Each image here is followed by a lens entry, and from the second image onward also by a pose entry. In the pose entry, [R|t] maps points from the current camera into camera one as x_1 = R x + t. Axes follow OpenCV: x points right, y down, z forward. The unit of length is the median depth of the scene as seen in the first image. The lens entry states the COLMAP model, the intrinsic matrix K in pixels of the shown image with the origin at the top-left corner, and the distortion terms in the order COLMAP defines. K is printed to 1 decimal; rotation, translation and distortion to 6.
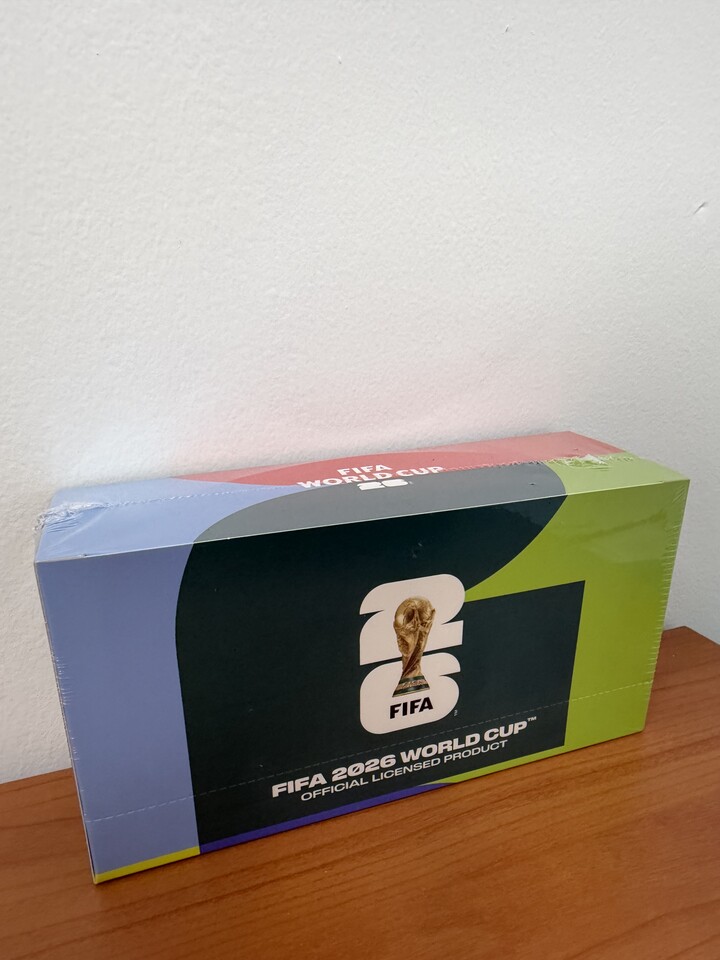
lens RADIAL K [[669.9, 0, 360.6], [0, 669.9, 528.1], [0, 0, 1]] dist [0.002310, -0.004196]
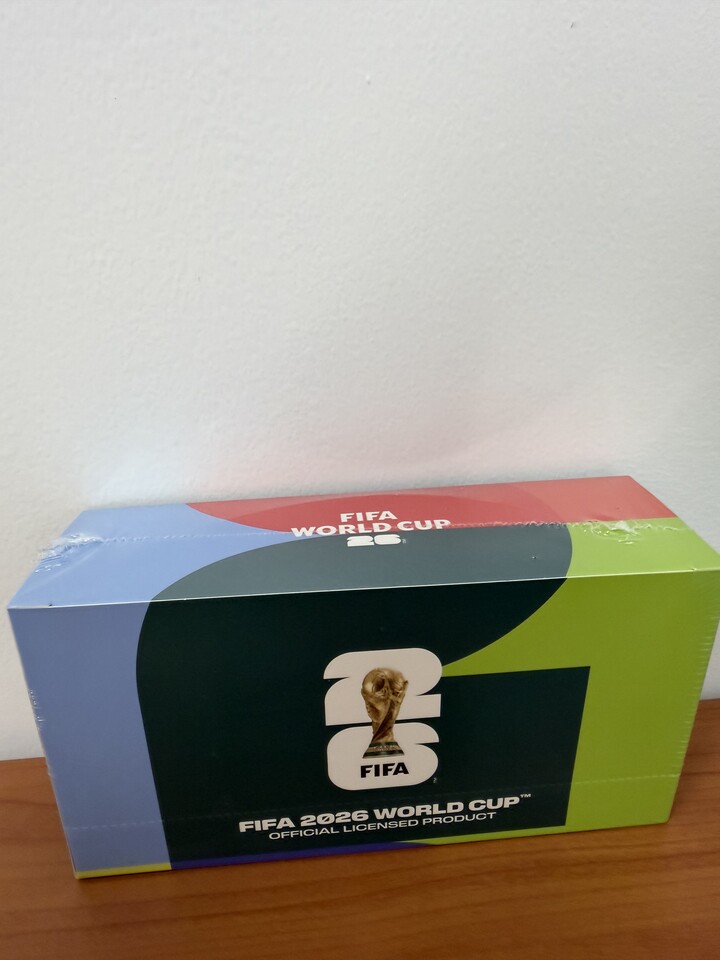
lens RADIAL K [[665.1, 0, 363.9], [0, 665.1, 516.4], [0, 0, 1]] dist [-0.005527, 0.005158]
pose [[0.967659, 0.098305, -0.232319, 0.232715], [-0.082144, 0.993542, 0.078267, -0.169666], [0.238513, -0.056652, 0.969486, 0.075546]]
